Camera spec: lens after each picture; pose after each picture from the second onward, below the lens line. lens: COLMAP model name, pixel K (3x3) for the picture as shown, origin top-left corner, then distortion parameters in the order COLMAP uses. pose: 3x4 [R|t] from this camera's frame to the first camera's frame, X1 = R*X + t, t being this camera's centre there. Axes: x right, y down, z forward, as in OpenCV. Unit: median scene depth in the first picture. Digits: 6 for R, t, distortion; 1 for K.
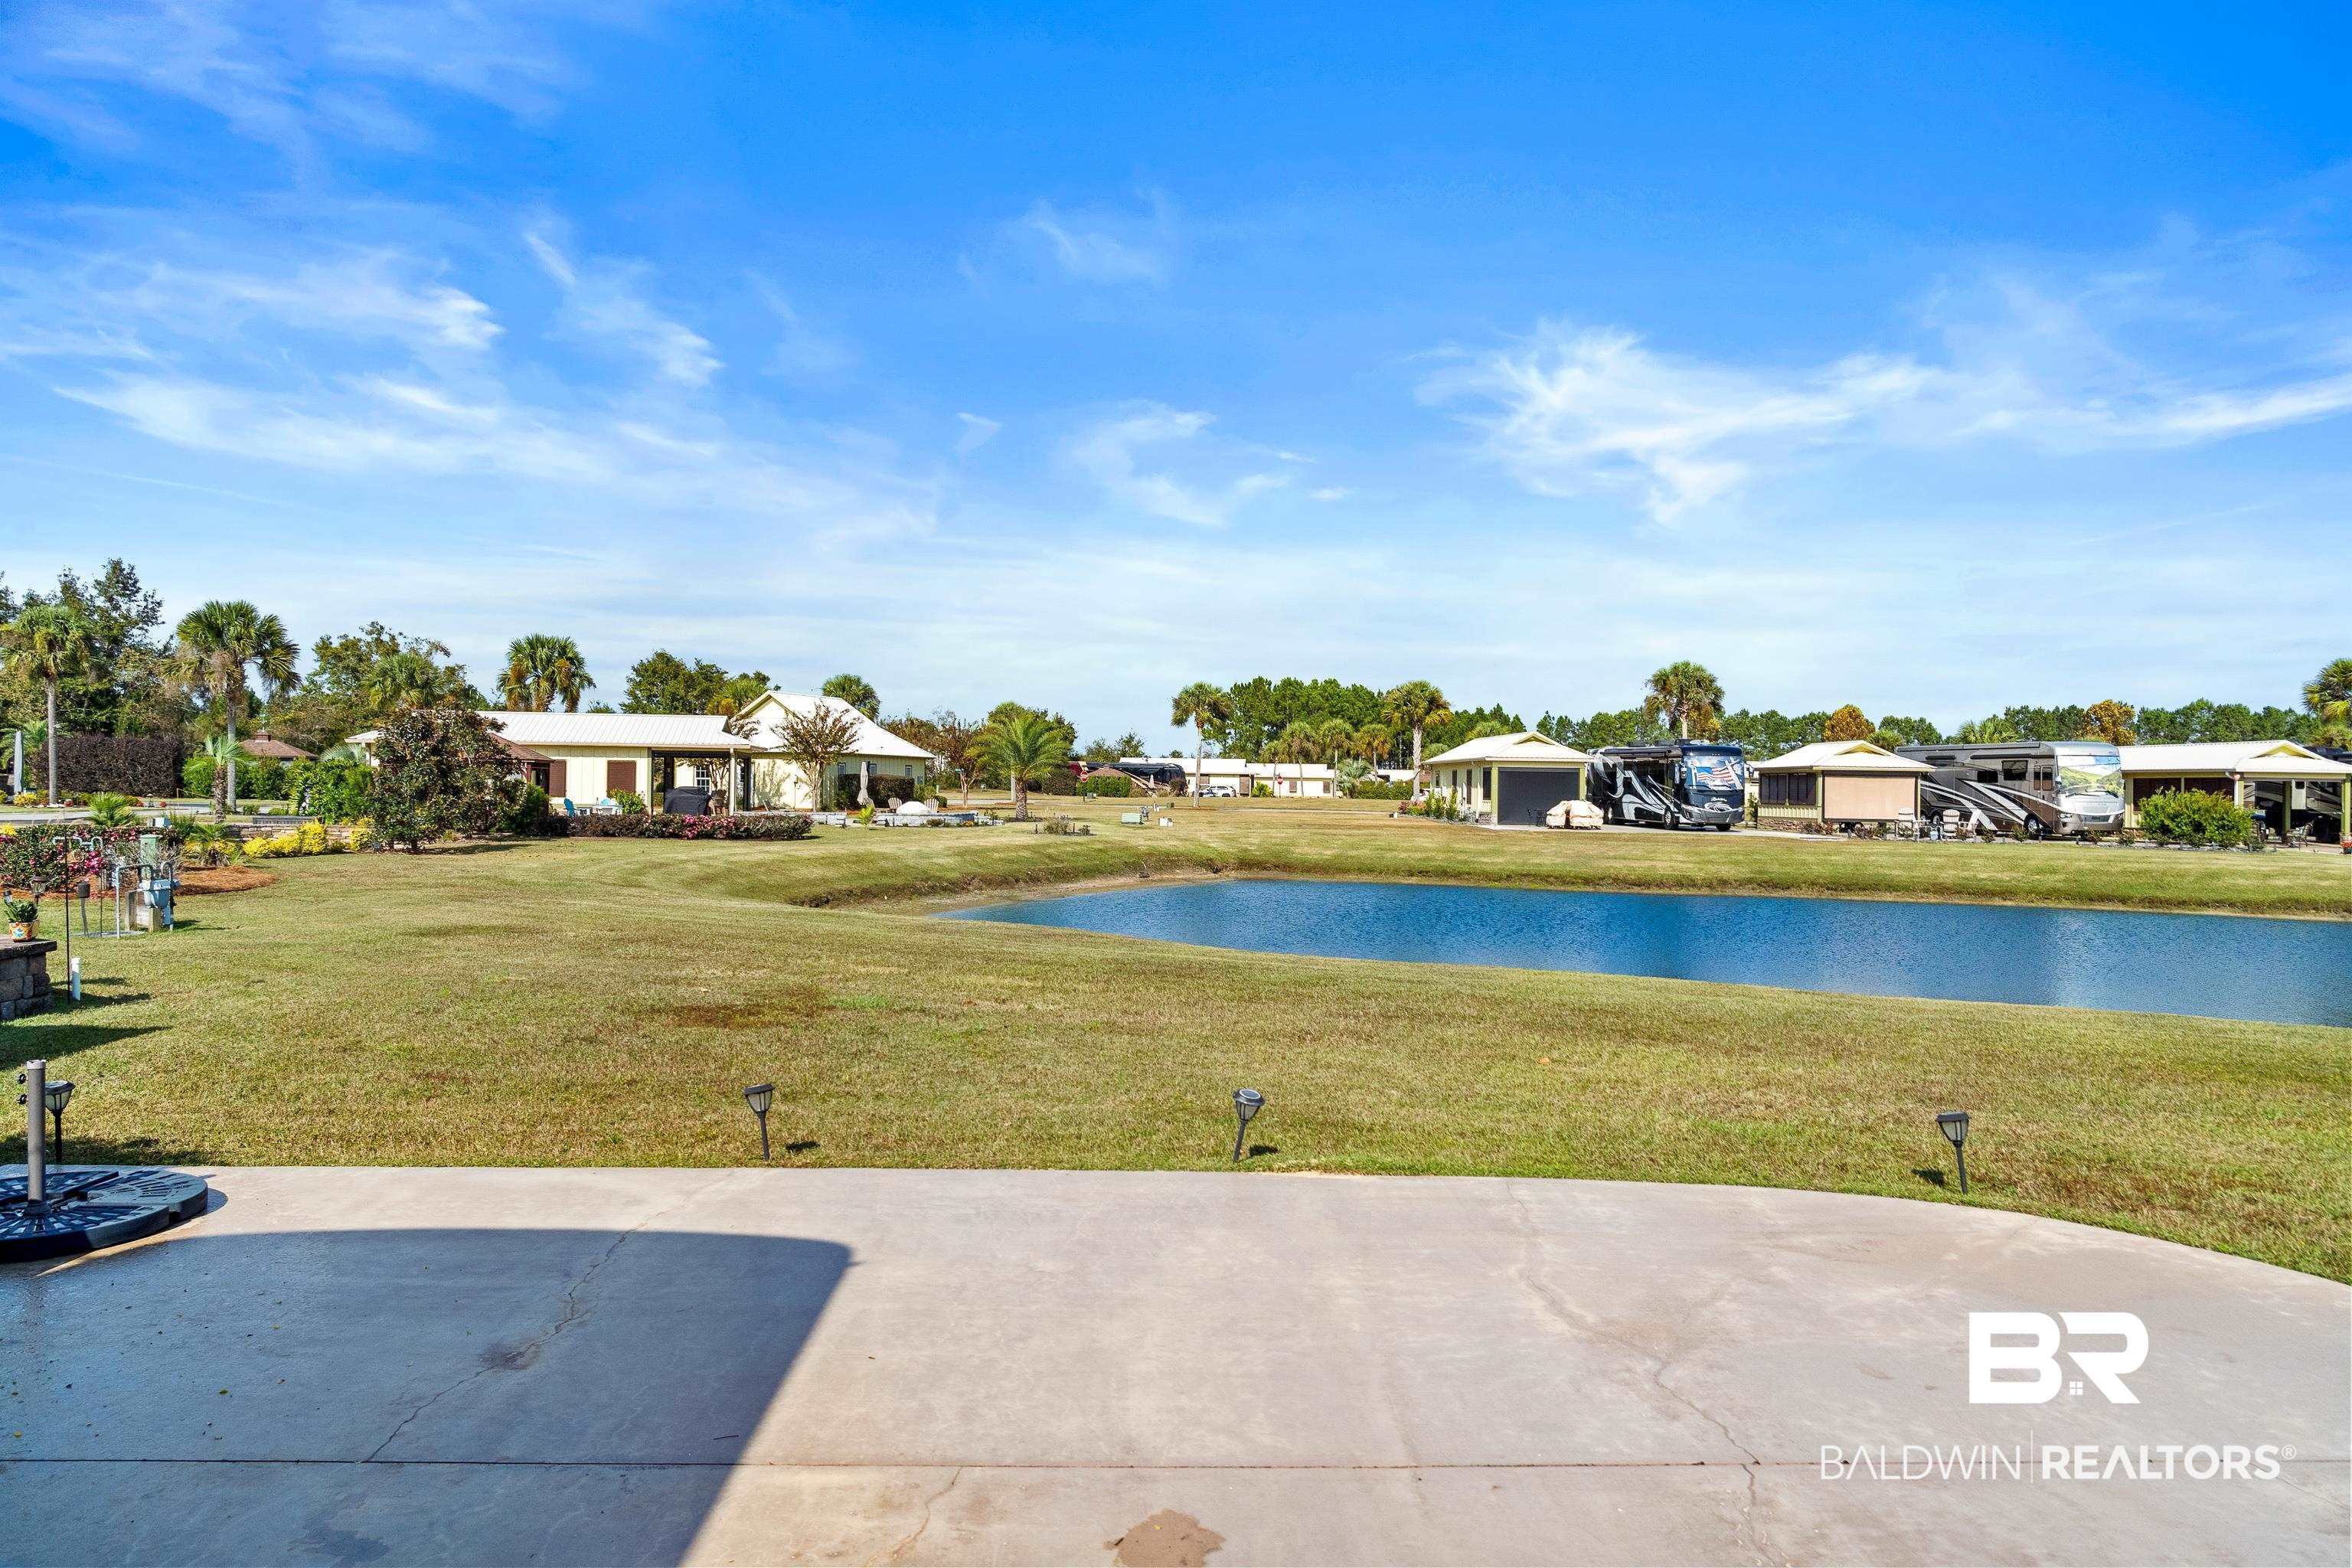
lens RADIAL K [[1659.8, 0, 1176.0], [0, 1659.8, 784.0], [0, 0, 1]] dist [-0.015233, -0.000036]
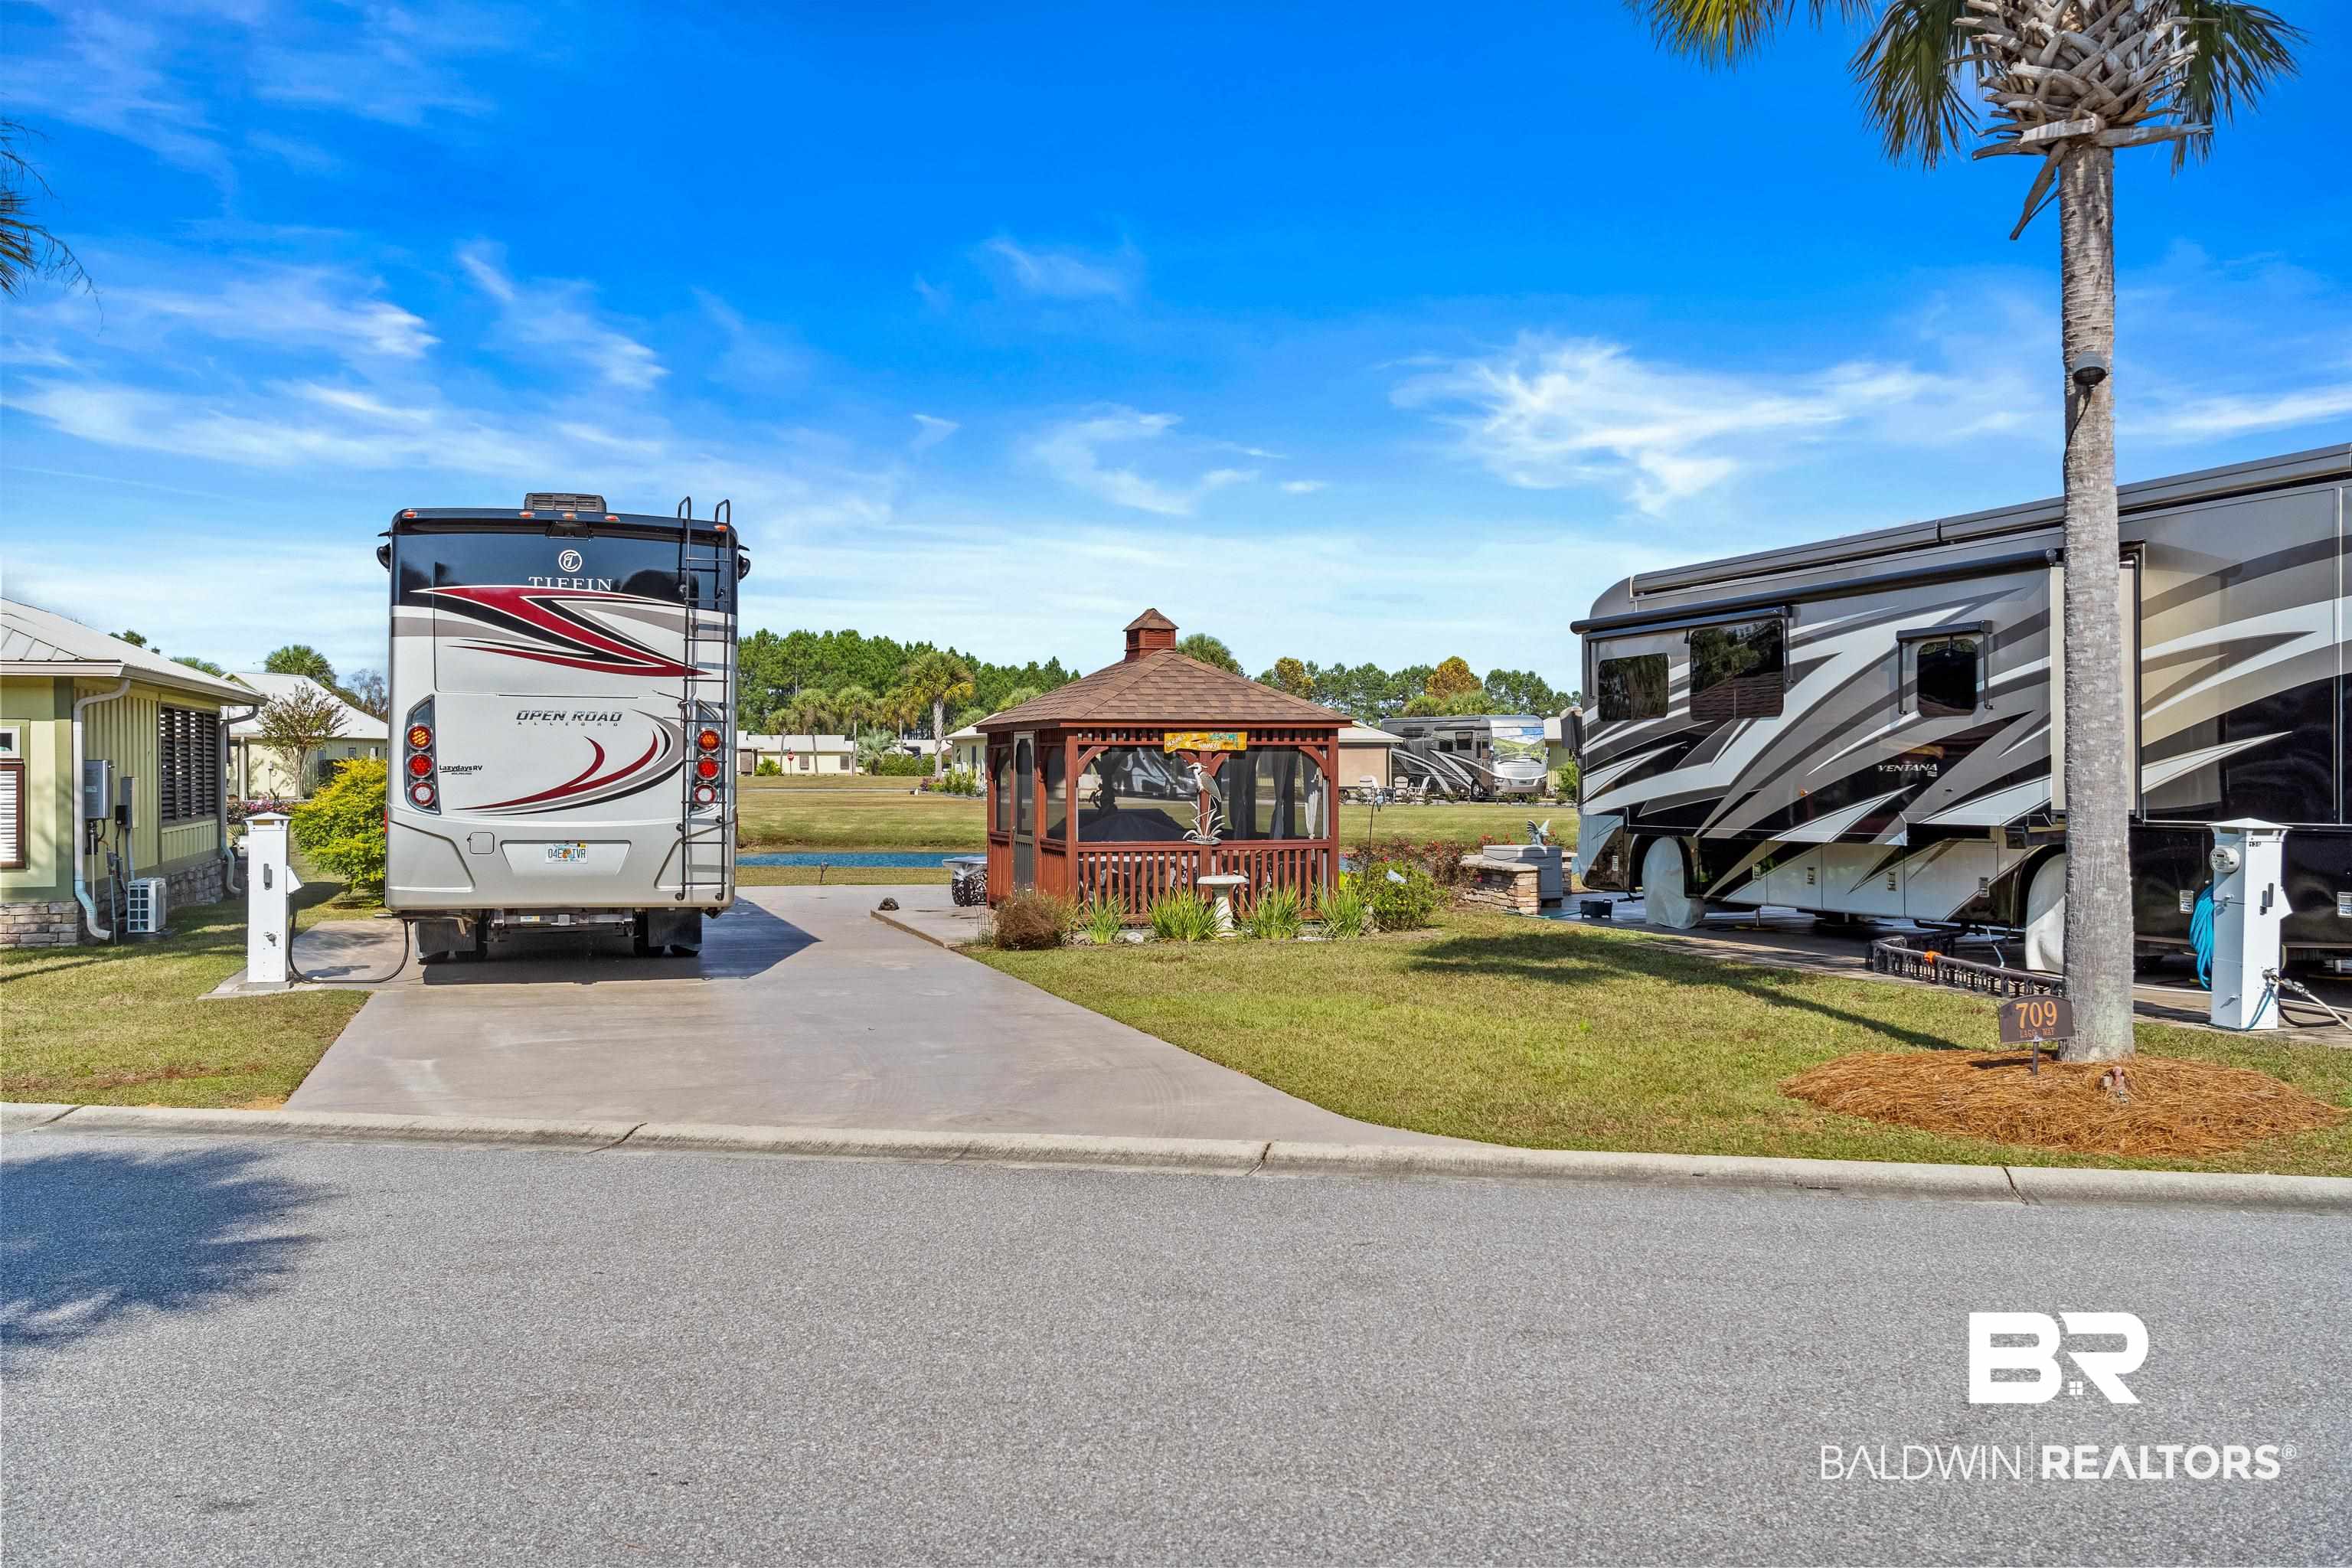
lens RADIAL K [[2105.8, 0, 1176.0], [0, 2105.8, 784.0], [0, 0, 1]] dist [0.010937, 0.007180]
pose [[0.969670, -0.018156, 0.243744, -0.026391], [0.014896, 0.999773, 0.015212, -0.003083], [-0.243965, -0.011120, 0.969720, -0.292046]]
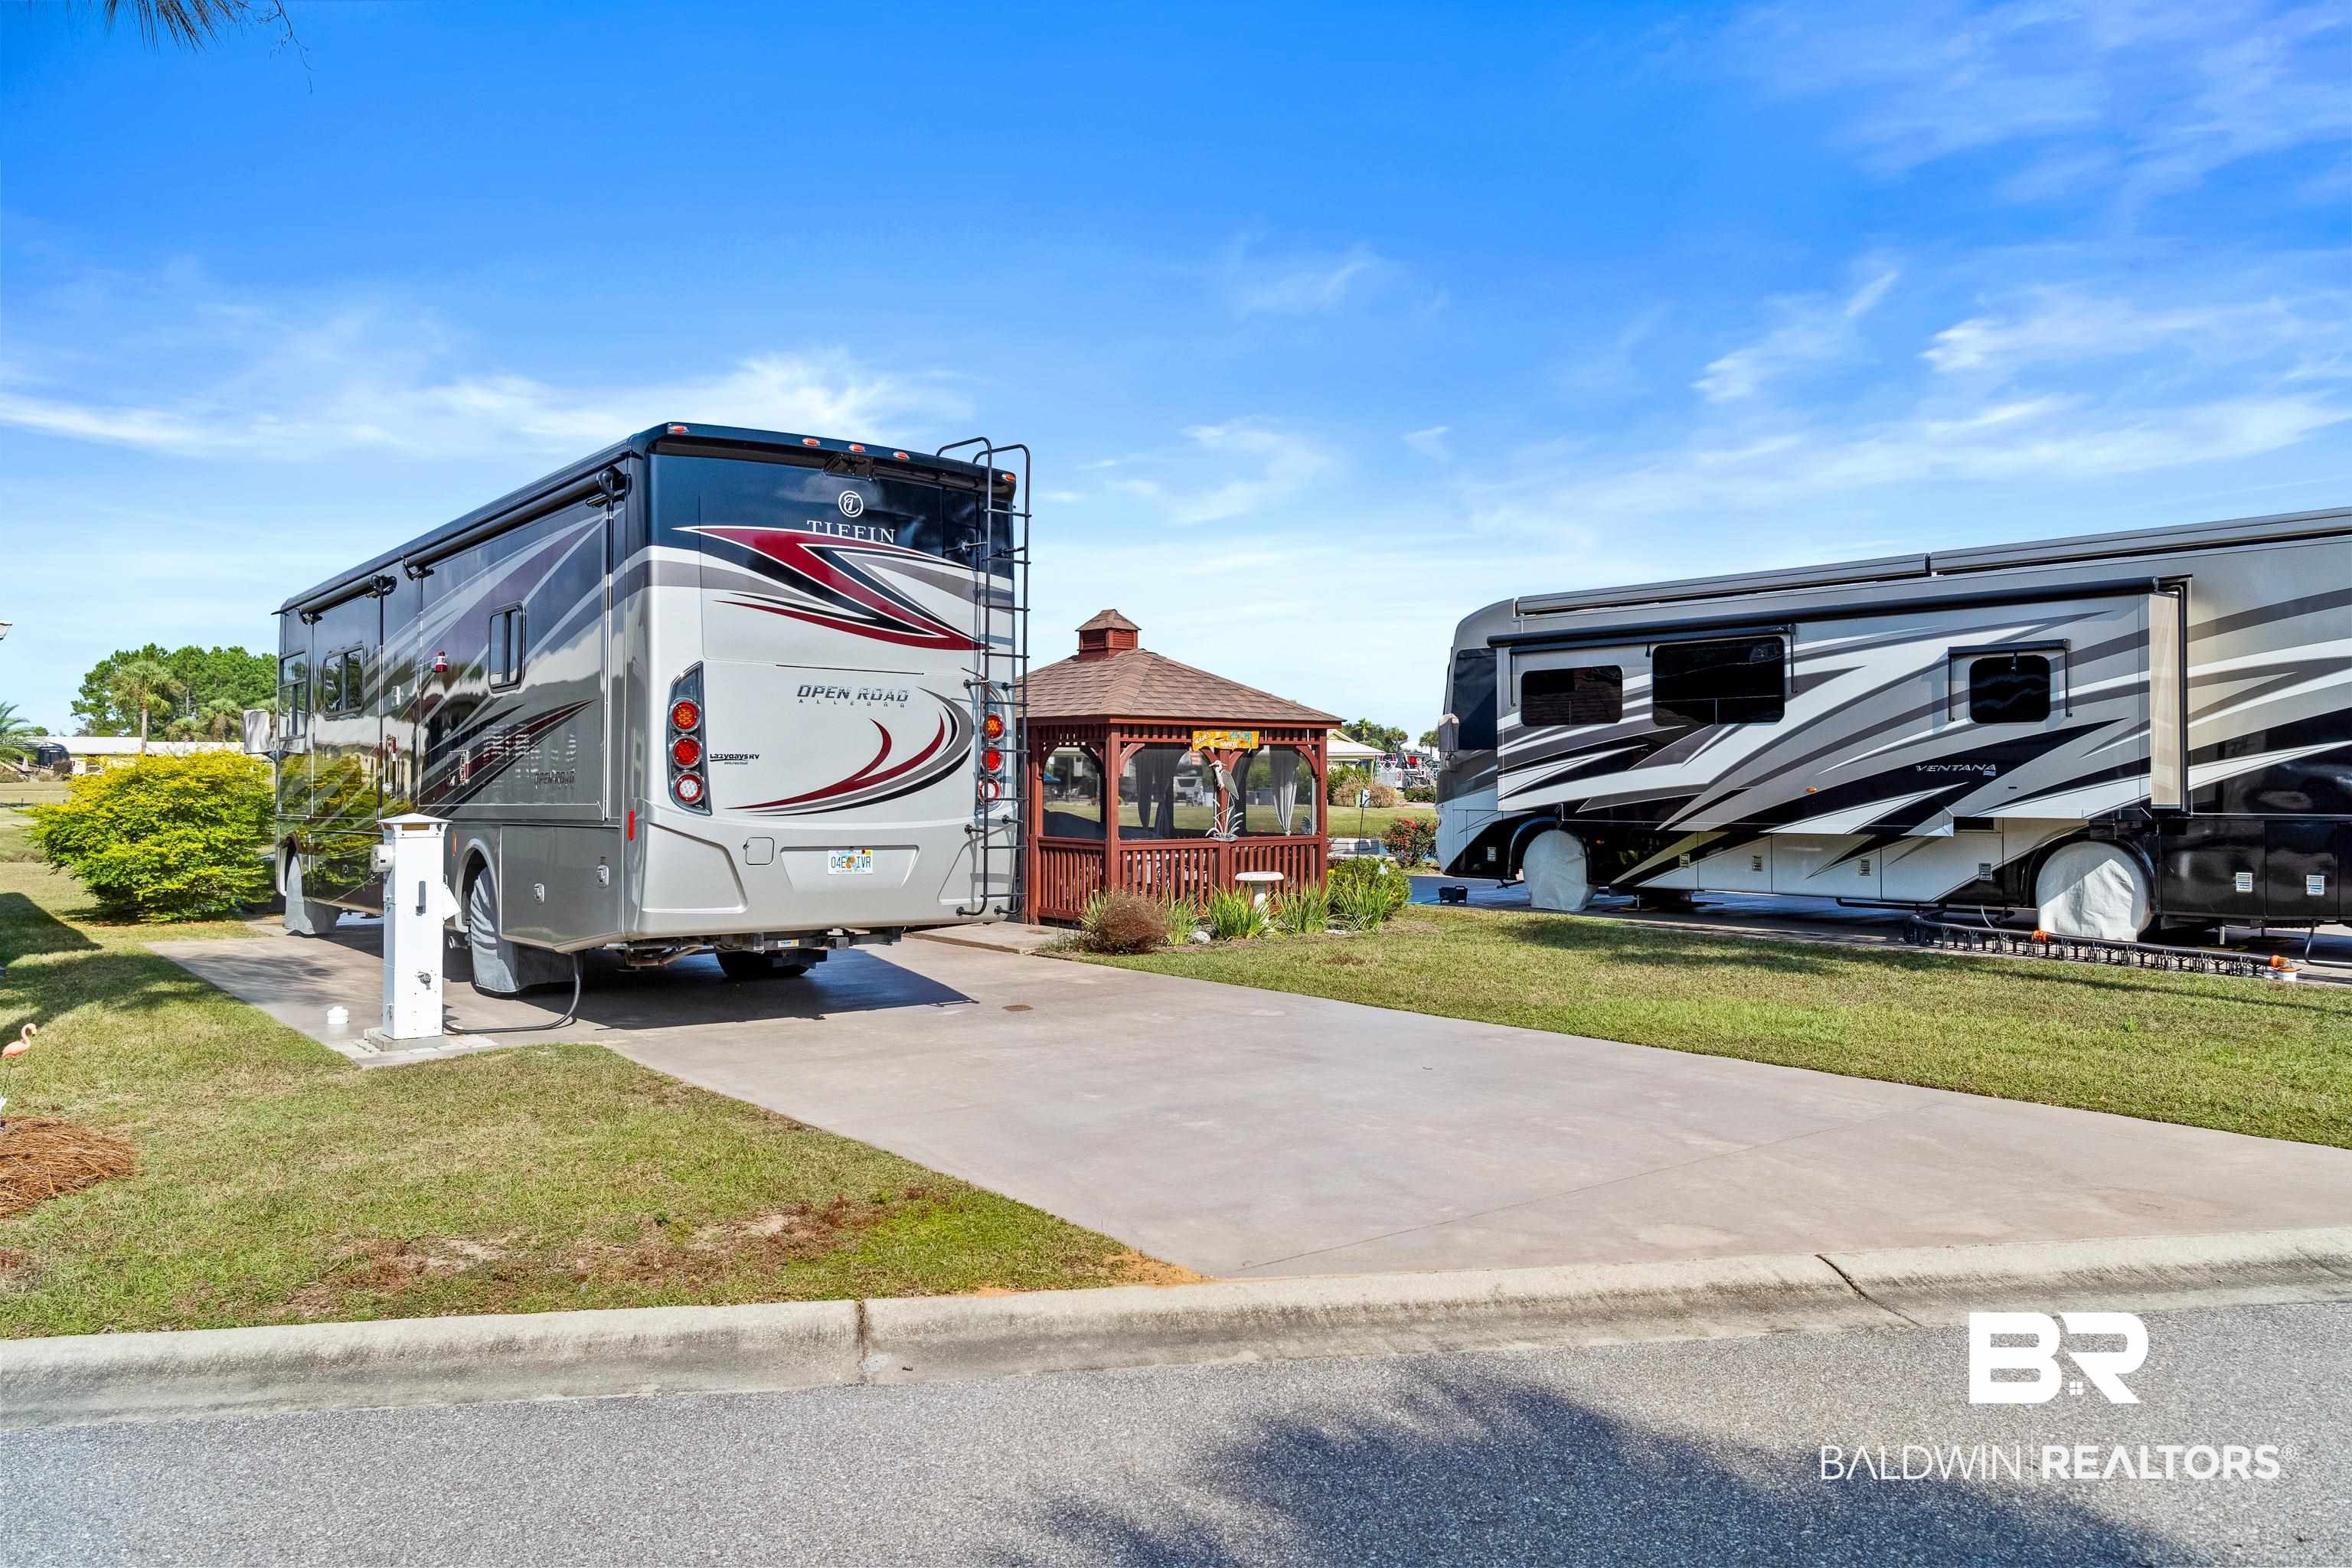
lens RADIAL K [[1659.8, 0, 1176.0], [0, 1659.8, 784.0], [0, 0, 1]] dist [-0.015233, -0.000036]
pose [[0.814504, -0.015741, 0.579944, -0.080286], [0.006882, 0.999824, 0.017471, -0.002513], [-0.580117, -0.010239, 0.814469, -0.213920]]
